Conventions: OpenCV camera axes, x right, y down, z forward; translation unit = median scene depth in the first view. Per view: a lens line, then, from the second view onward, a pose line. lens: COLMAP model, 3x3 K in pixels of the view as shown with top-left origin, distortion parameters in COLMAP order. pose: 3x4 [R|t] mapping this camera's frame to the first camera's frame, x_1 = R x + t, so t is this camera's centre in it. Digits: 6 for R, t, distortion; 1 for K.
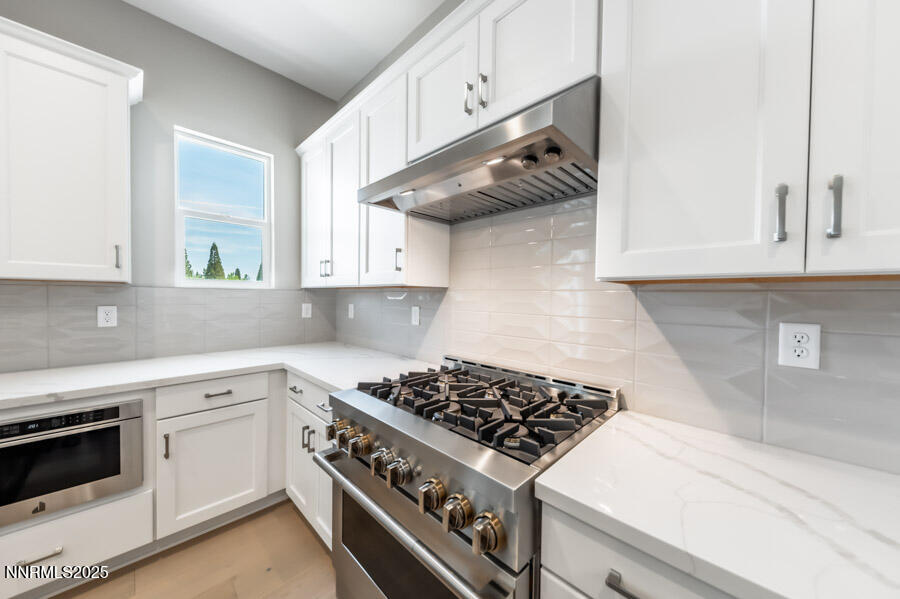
lens RADIAL K [[322.1, 0, 442.5], [0, 322.1, 303.5], [0, 0, 1]] dist [0.000380, -0.000114]
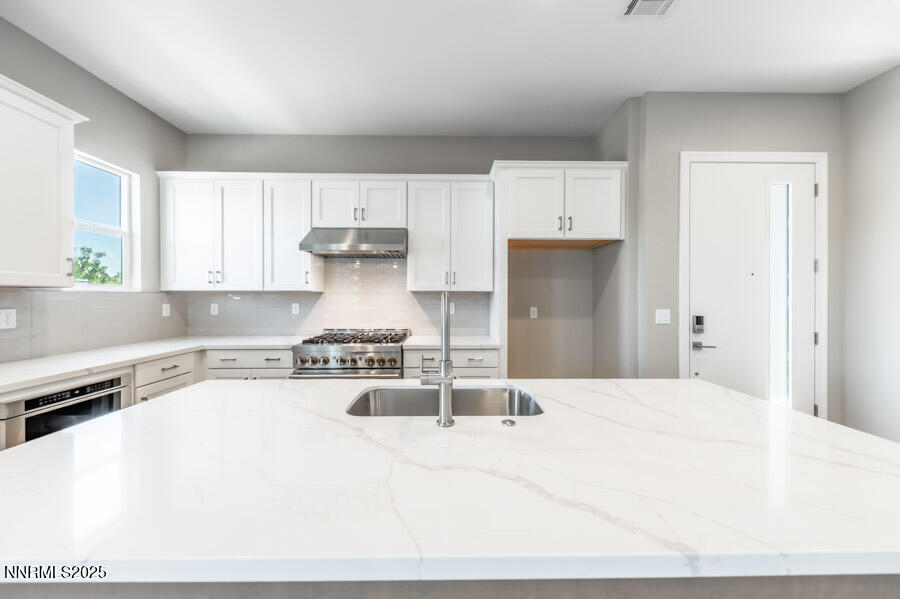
lens RADIAL K [[307.4, 0, 453.1], [0, 307.4, 298.6], [0, 0, 1]] dist [0.006340, -0.000033]
pose [[0.694060, -0.014873, 0.719764, -0.788463], [0.023736, 0.999716, -0.002231, 0.011037], [-0.719526, 0.018632, 0.694215, -0.810649]]
